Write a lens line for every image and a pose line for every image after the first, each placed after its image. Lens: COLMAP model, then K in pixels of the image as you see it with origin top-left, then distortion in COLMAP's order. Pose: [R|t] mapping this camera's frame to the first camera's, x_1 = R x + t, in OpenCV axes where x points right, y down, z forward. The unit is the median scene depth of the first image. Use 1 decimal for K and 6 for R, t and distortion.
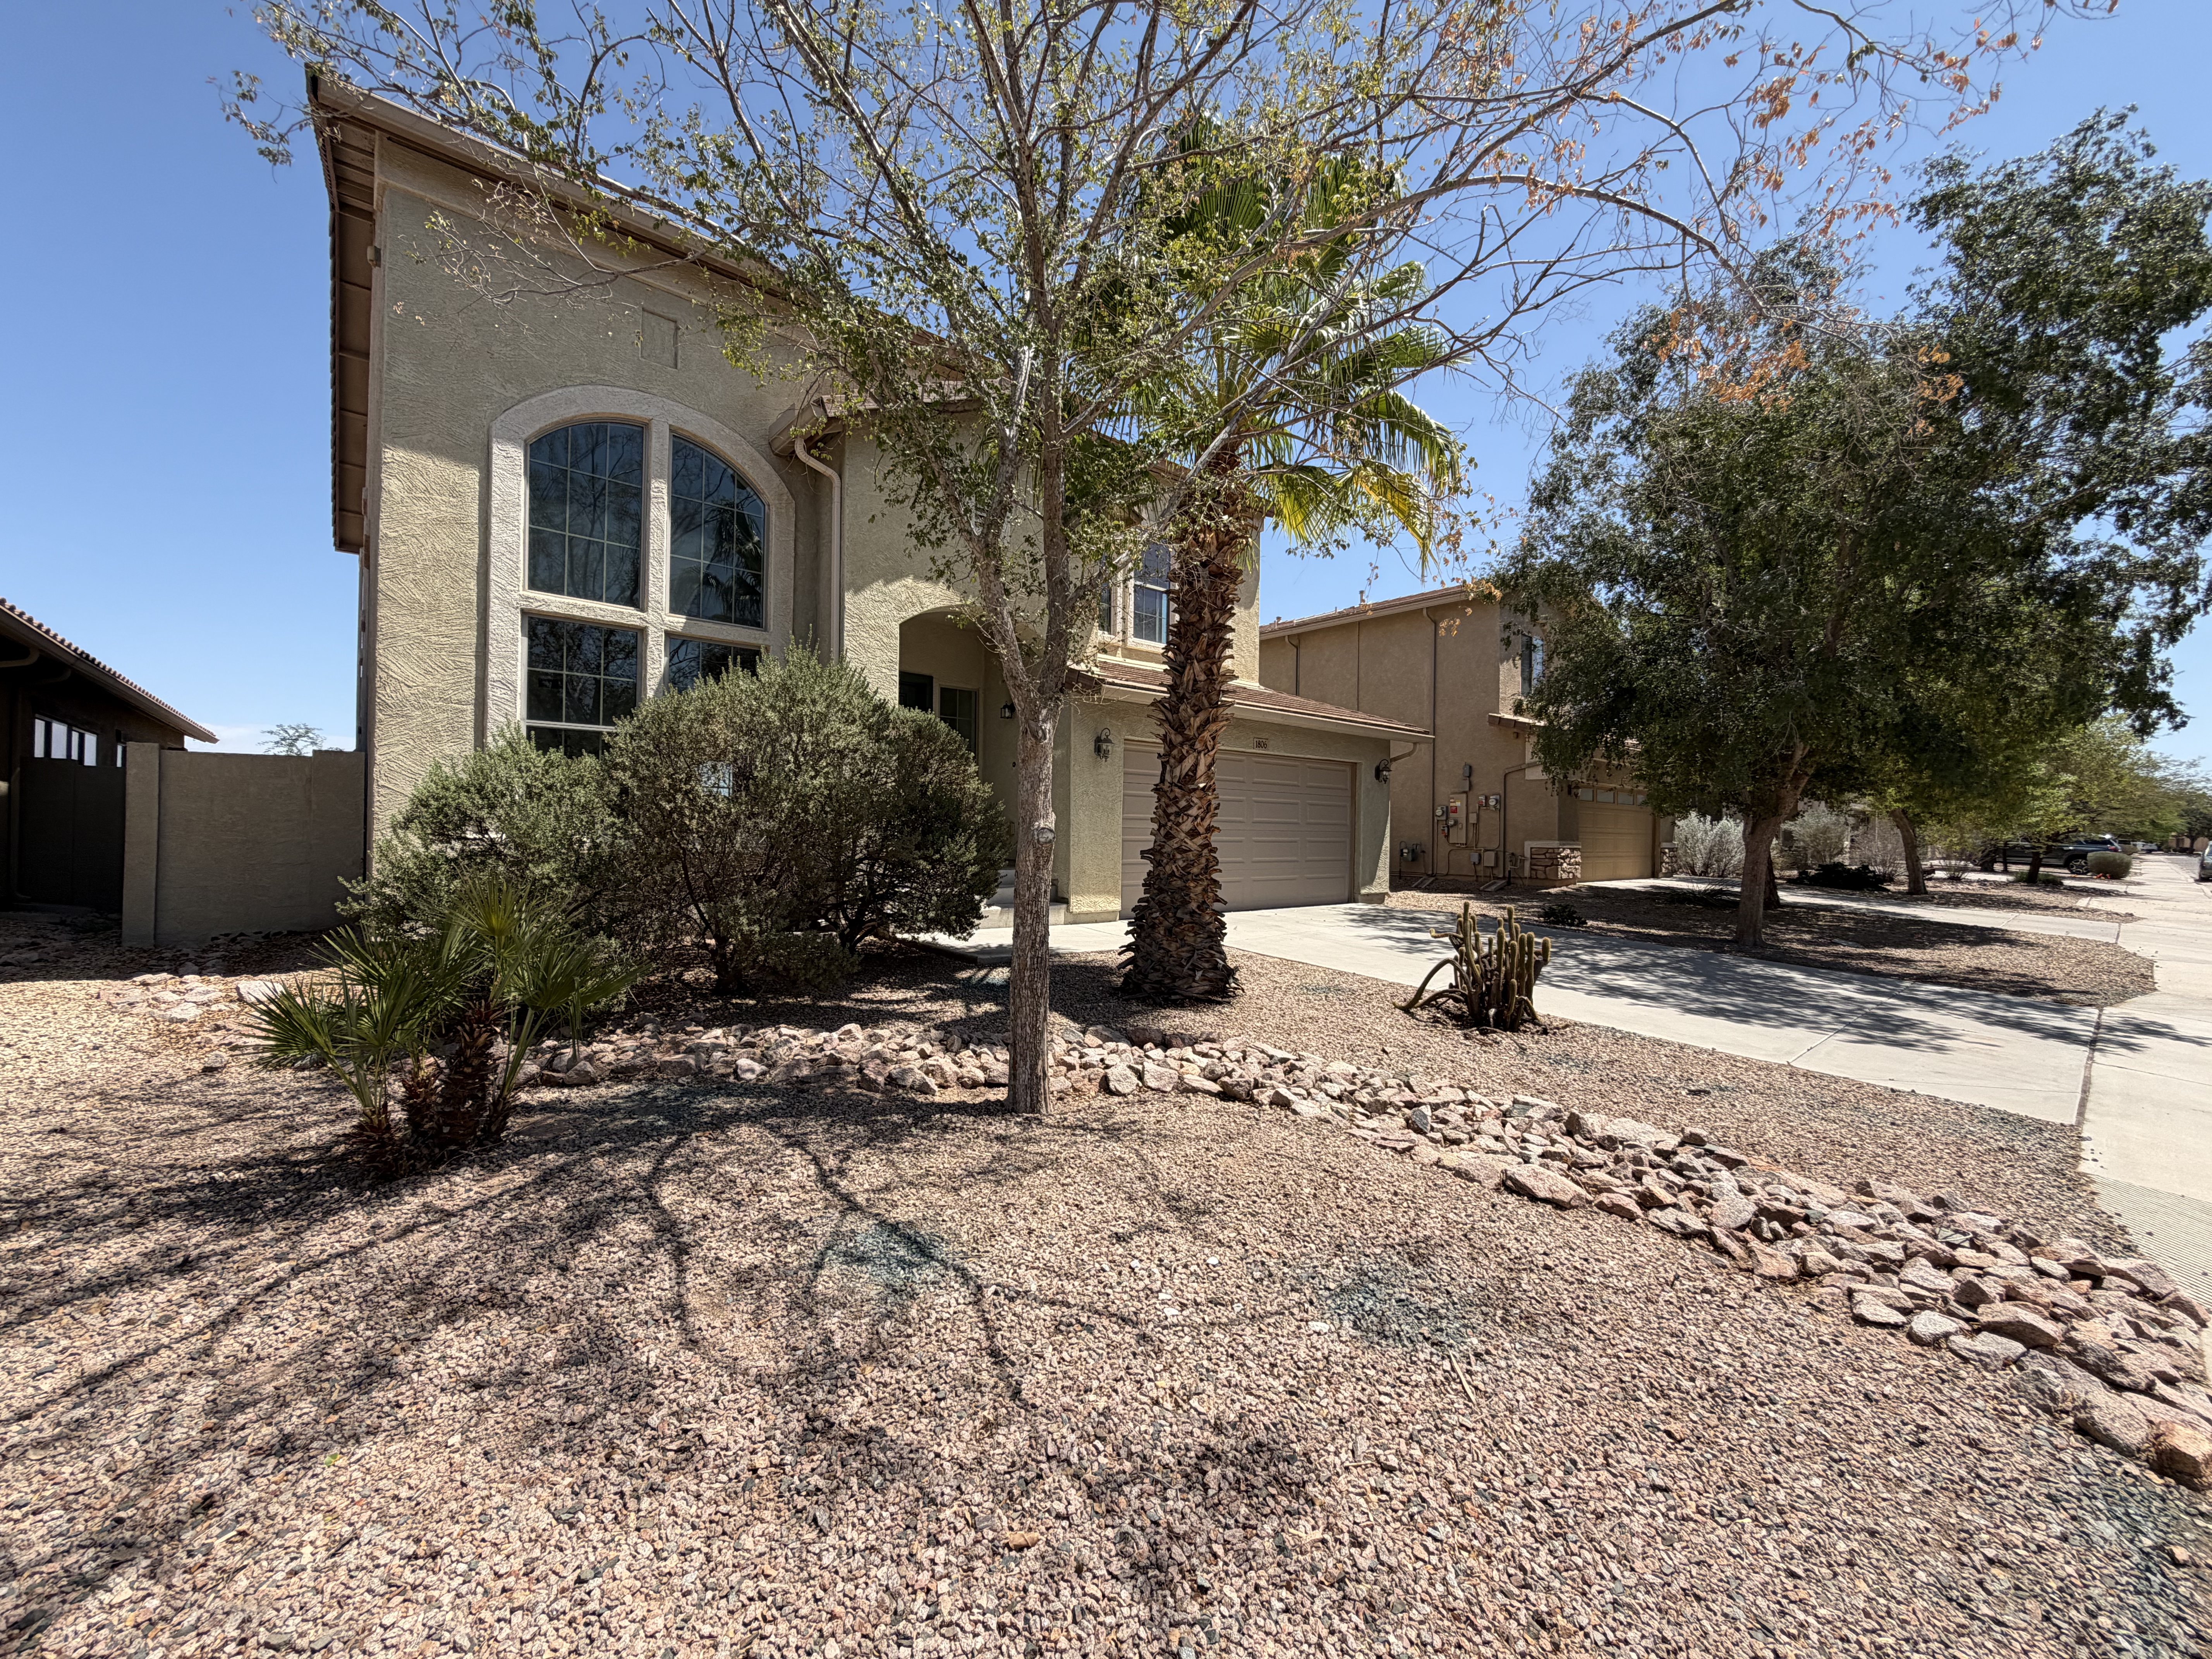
lens RADIAL K [[892.4, 0, 1100.8], [0, 892.4, 827.5], [0, 0, 1]] dist [0.003676, -0.003221]
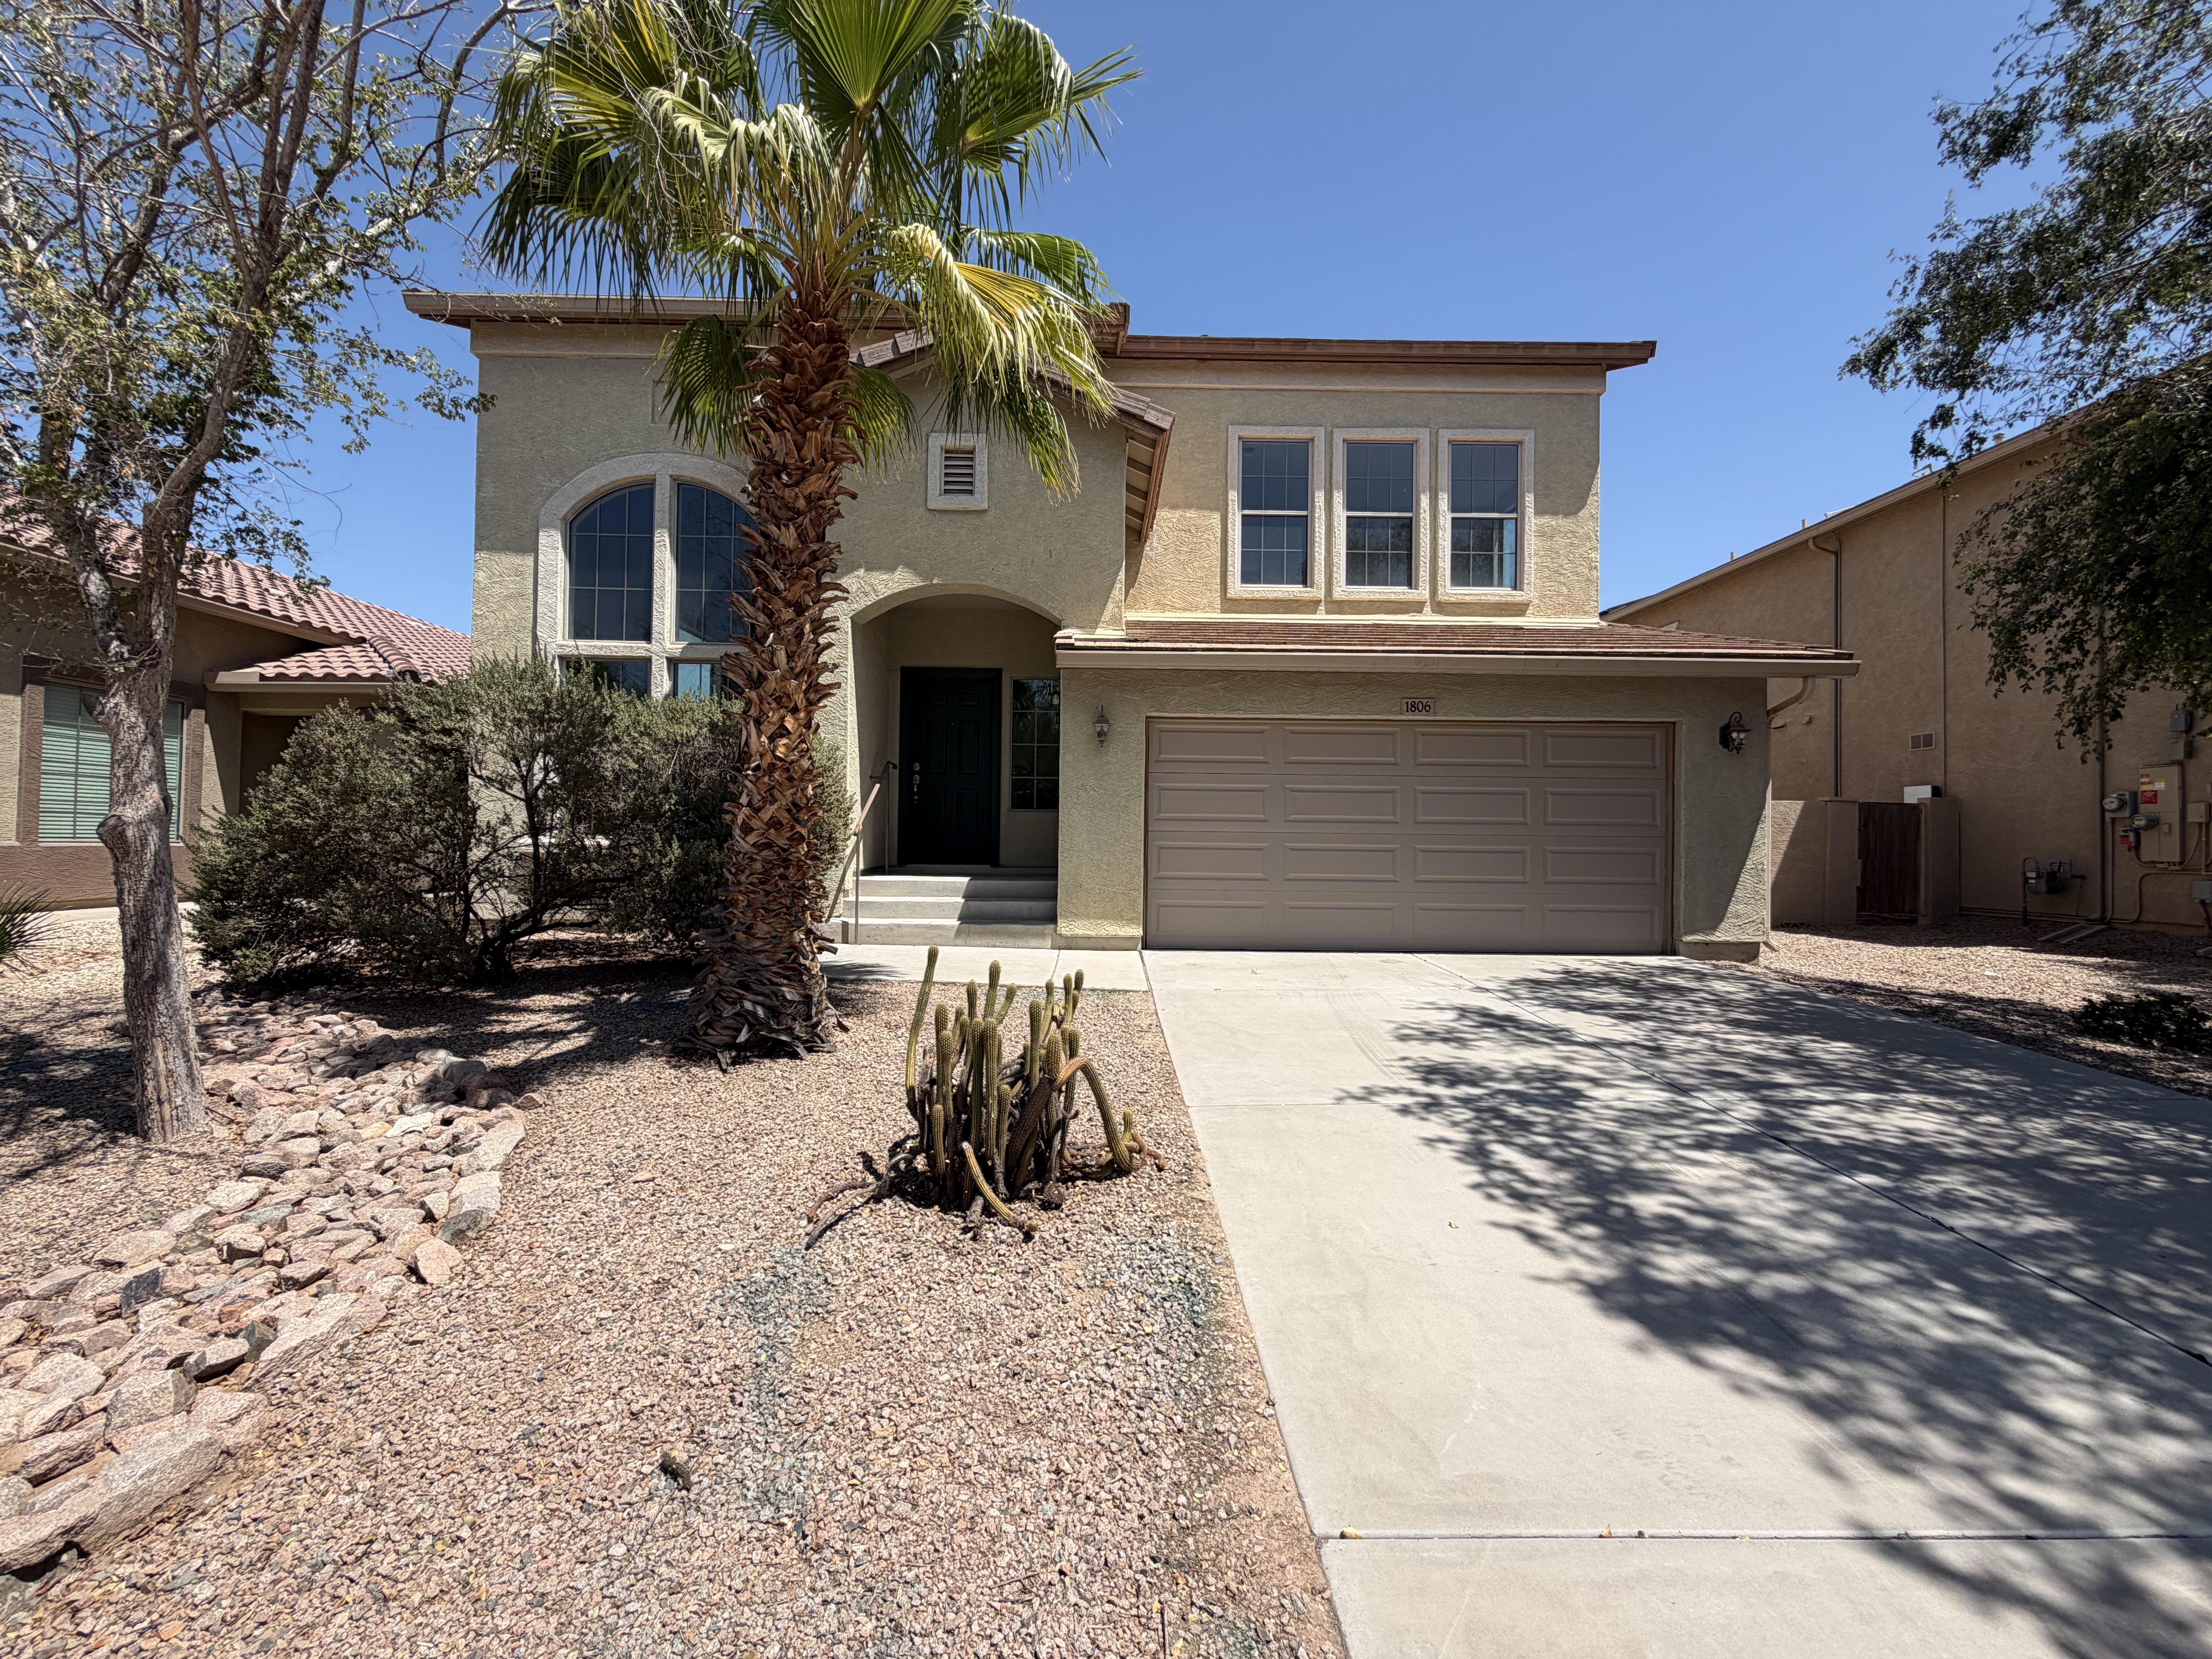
lens RADIAL K [[892.4, 0, 1100.8], [0, 892.4, 827.5], [0, 0, 1]] dist [0.003676, -0.003221]
pose [[0.756136, -0.007548, -0.654370, 0.593980], [0.000045, 0.999934, -0.011483, 0.007896], [0.654414, 0.008654, 0.756087, 0.450219]]
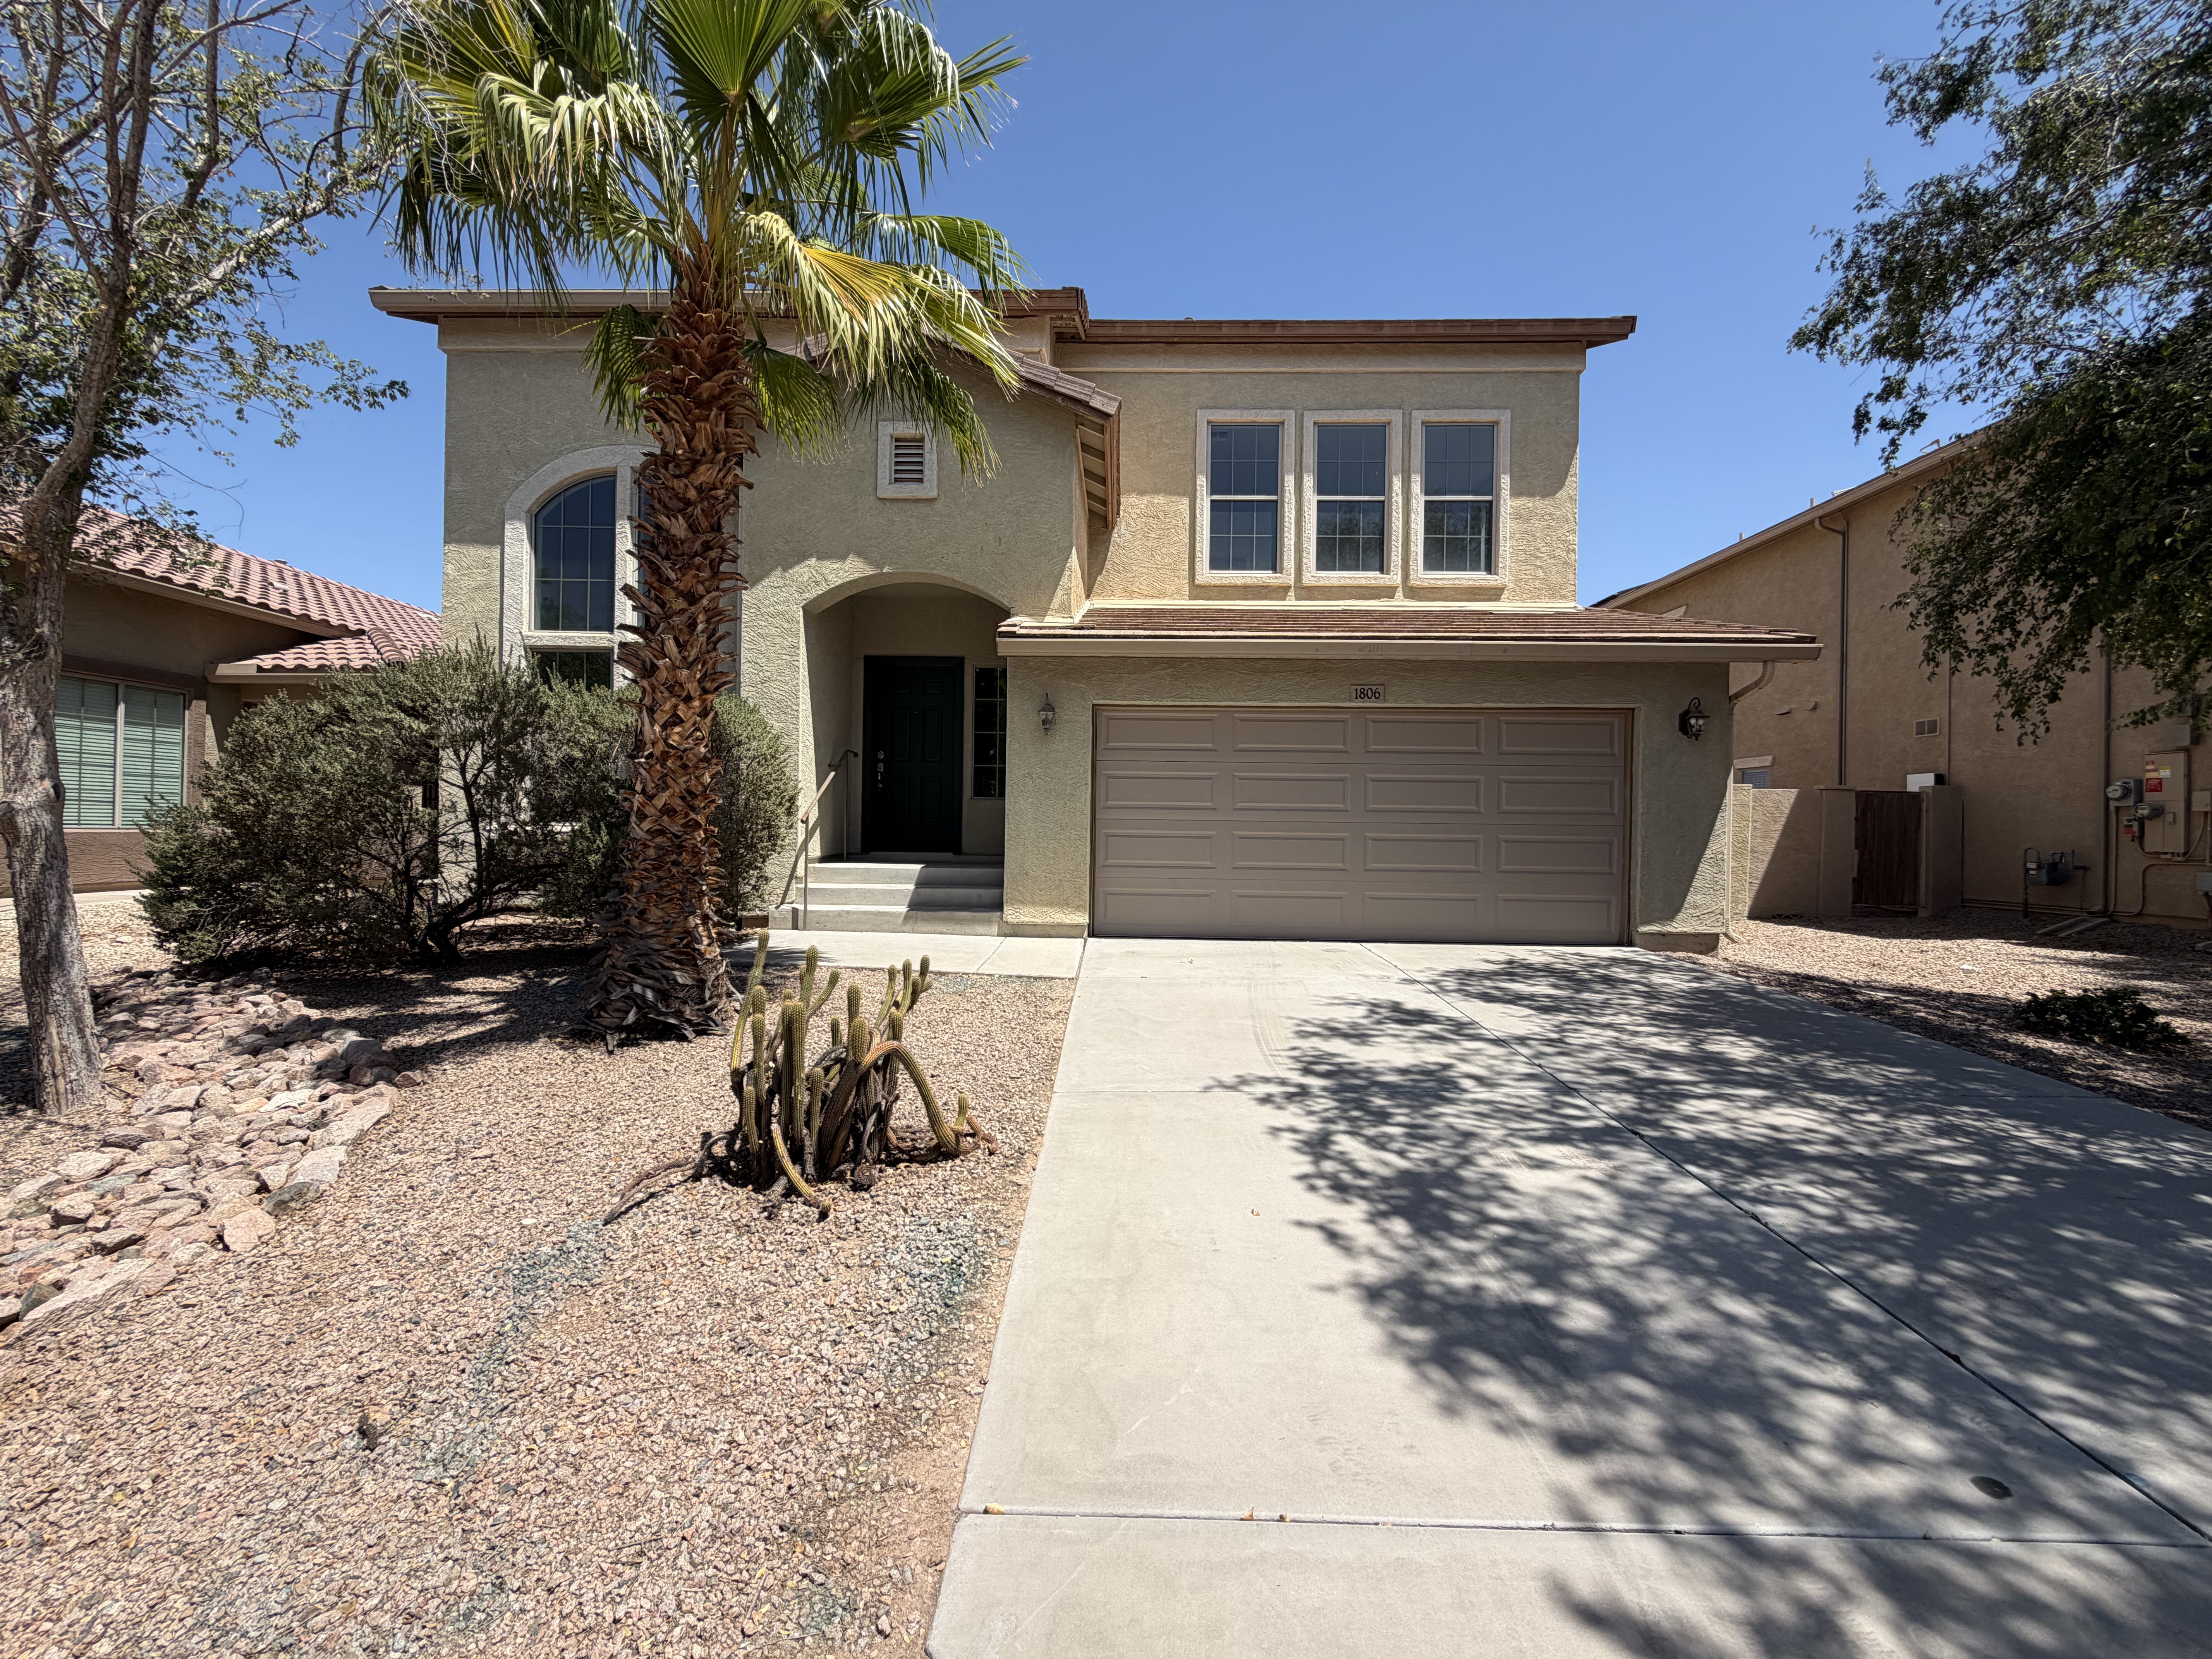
lens RADIAL K [[893.2, 0, 1106.0], [0, 893.2, 829.5], [0, 0, 1]] dist [0.000601, -0.000439]
pose [[0.733246, 0.003499, -0.679955, 0.663612], [-0.001525, 0.999993, 0.003502, 0.008509], [0.679962, -0.001530, 0.733246, 0.510780]]
